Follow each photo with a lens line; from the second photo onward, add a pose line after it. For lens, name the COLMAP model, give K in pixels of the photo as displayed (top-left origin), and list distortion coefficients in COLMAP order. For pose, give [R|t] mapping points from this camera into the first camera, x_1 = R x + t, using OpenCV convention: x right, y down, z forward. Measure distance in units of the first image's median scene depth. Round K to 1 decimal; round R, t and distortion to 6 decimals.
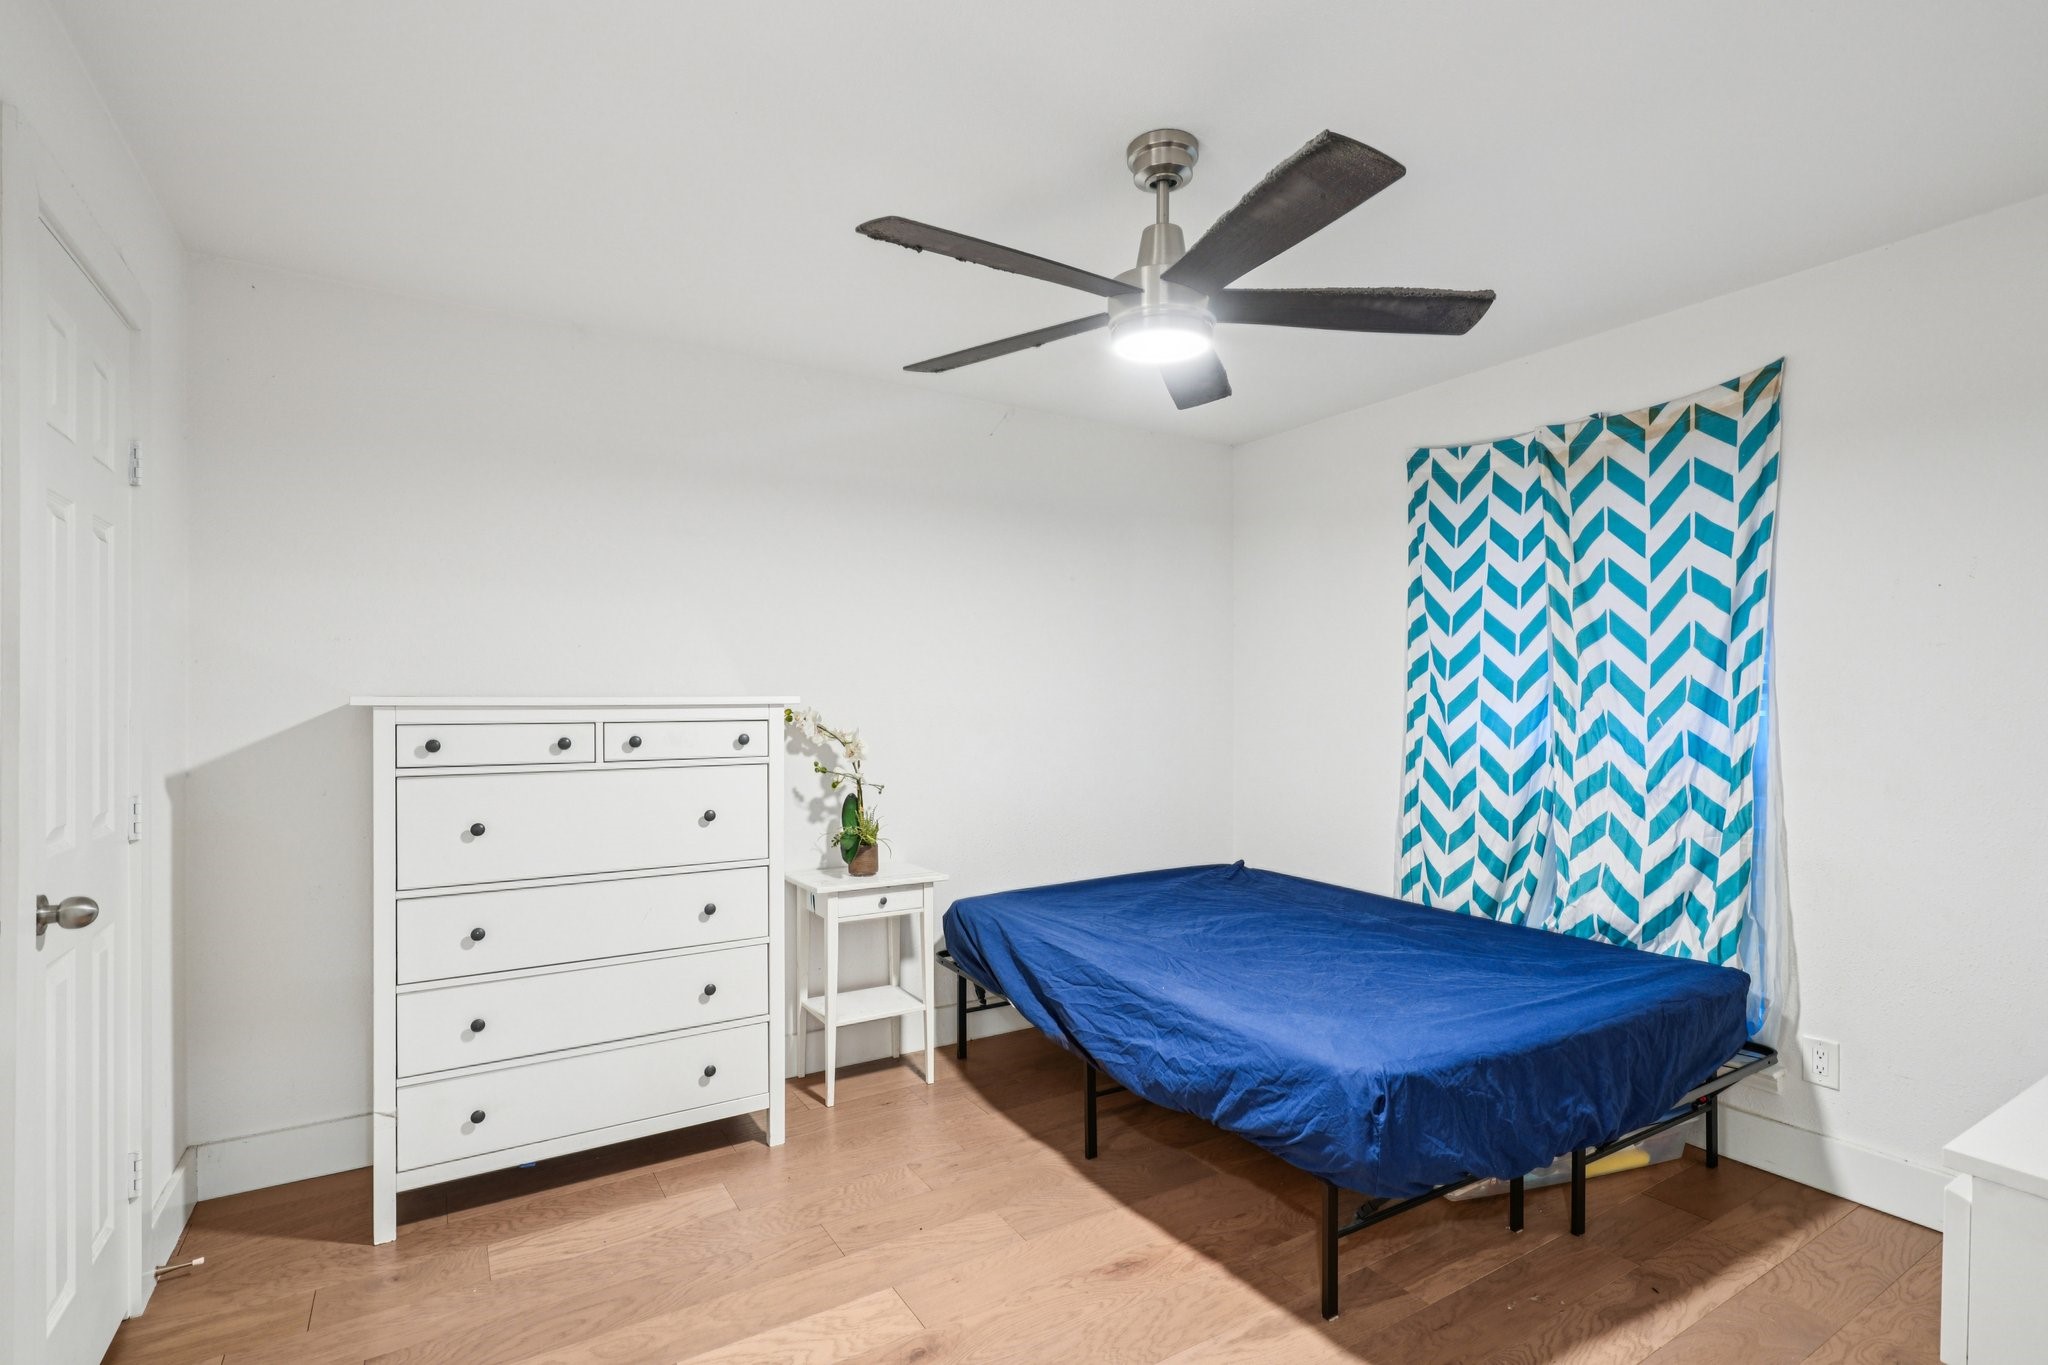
lens RADIAL K [[951.9, 0, 1031.2], [0, 951.9, 696.5], [0, 0, 1]] dist [-0.006214, -0.000329]
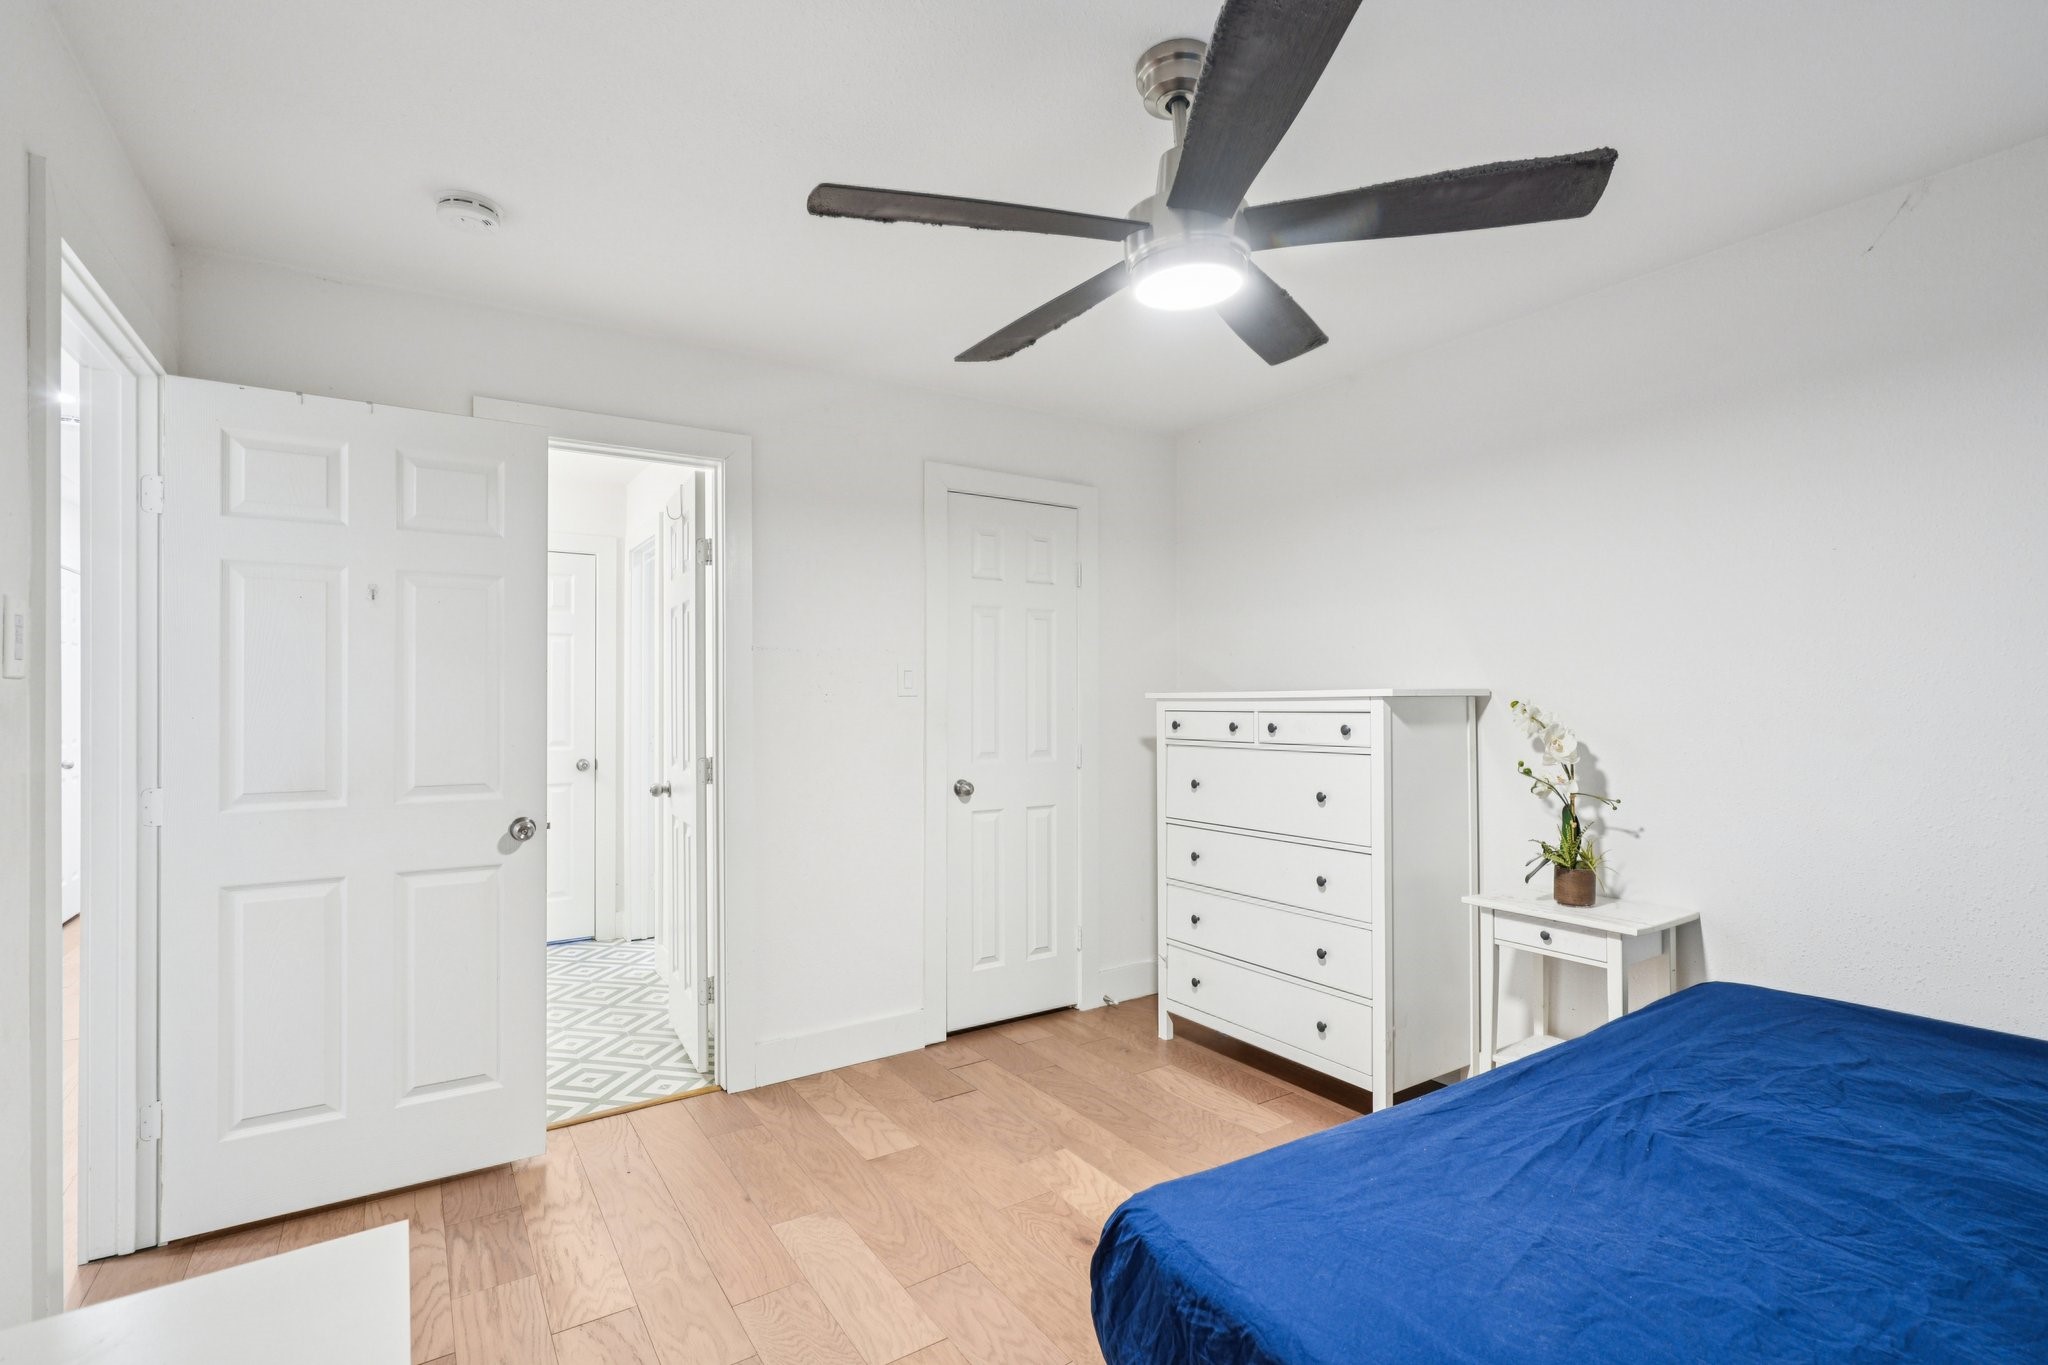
lens RADIAL K [[951.9, 0, 1039.1], [0, 951.9, 687.8], [0, 0, 1]] dist [-0.006214, -0.000329]
pose [[0.033071, -0.009525, -0.999408, 0.828041], [0.017391, 0.999809, -0.008953, 0.002066], [0.999302, -0.017084, 0.033230, 0.692412]]
